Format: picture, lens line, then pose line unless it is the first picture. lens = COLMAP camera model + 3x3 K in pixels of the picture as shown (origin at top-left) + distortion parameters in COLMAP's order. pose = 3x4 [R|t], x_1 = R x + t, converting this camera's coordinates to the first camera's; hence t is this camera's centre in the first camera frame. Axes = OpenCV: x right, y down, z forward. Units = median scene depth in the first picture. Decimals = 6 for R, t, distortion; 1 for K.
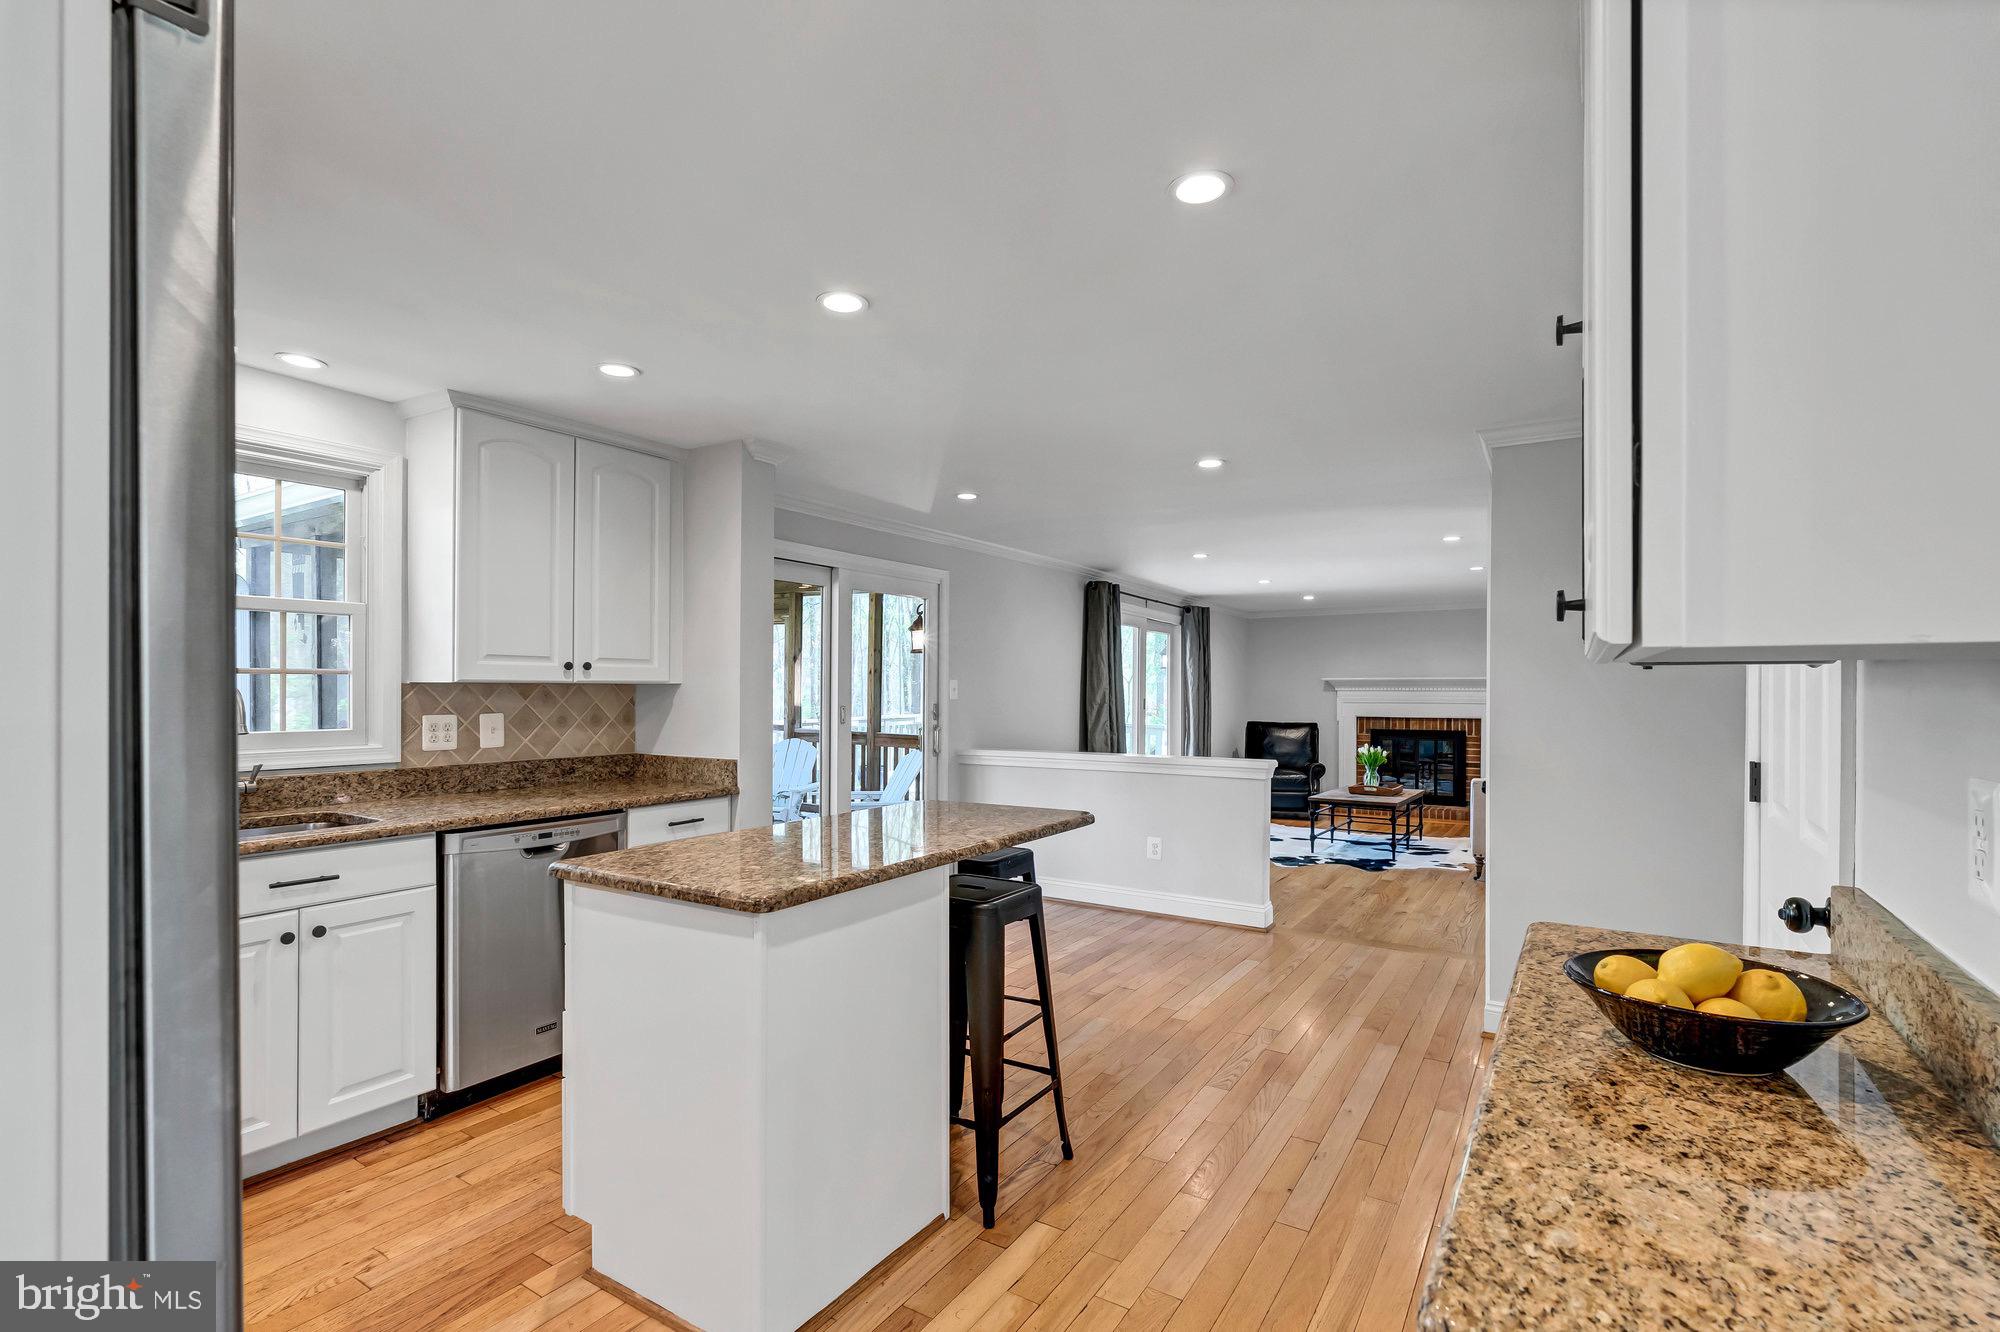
lens RADIAL K [[897.0, 0, 1015.2], [0, 897.0, 693.3], [0, 0, 1]] dist [-0.005948, 0.001555]
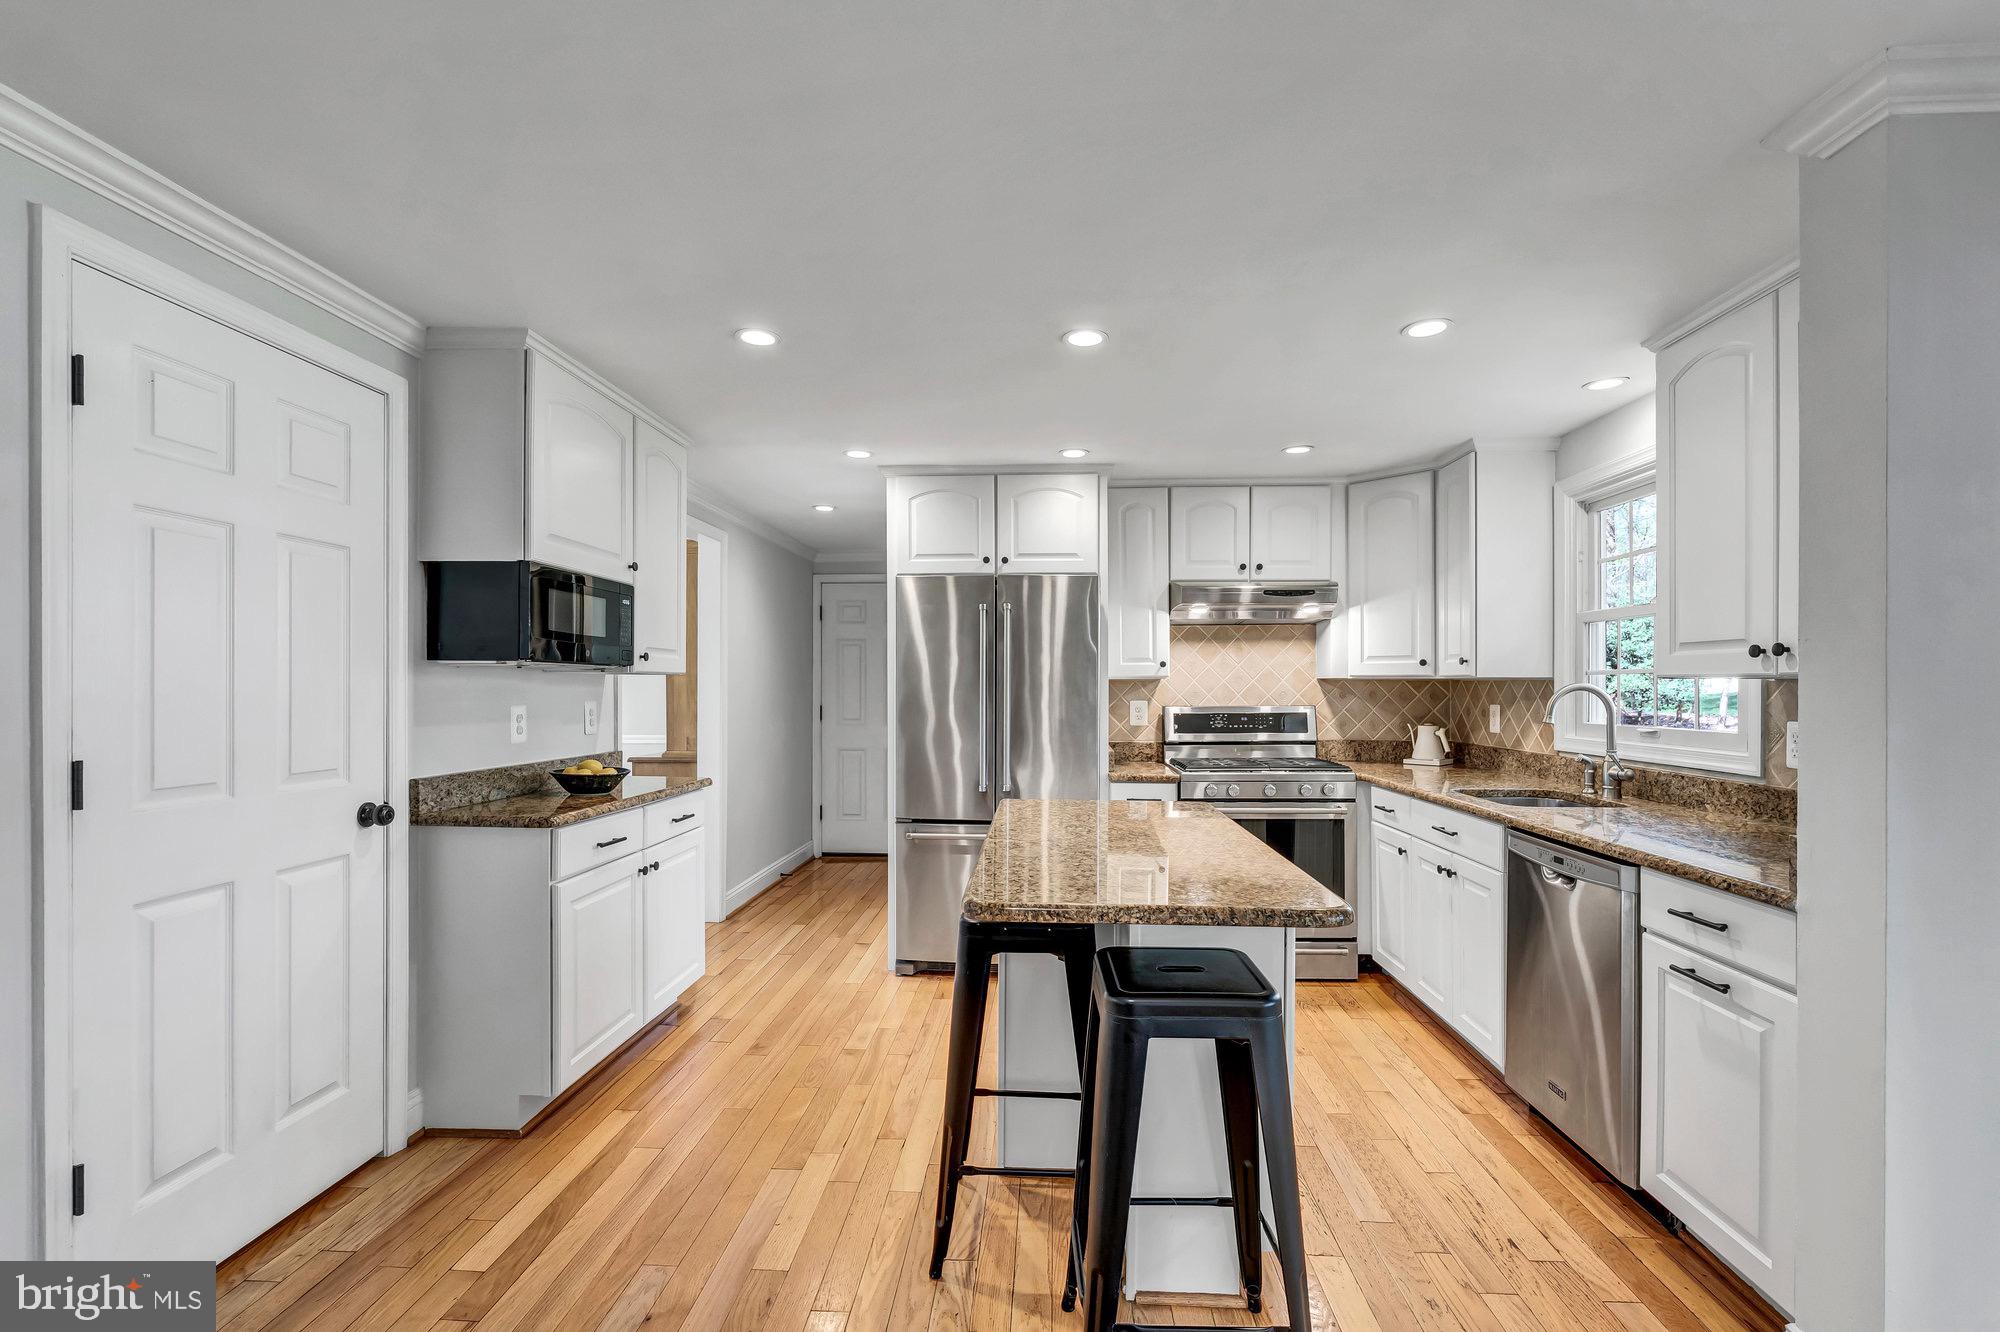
lens RADIAL K [[897.0, 0, 1000.6], [0, 897.0, 682.0], [0, 0, 1]] dist [-0.005948, 0.001555]
pose [[-0.878653, -0.009164, -0.477373, 0.299040], [-0.010704, 0.999943, 0.000505, -0.002563], [0.477341, 0.005554, -0.878701, 1.326383]]
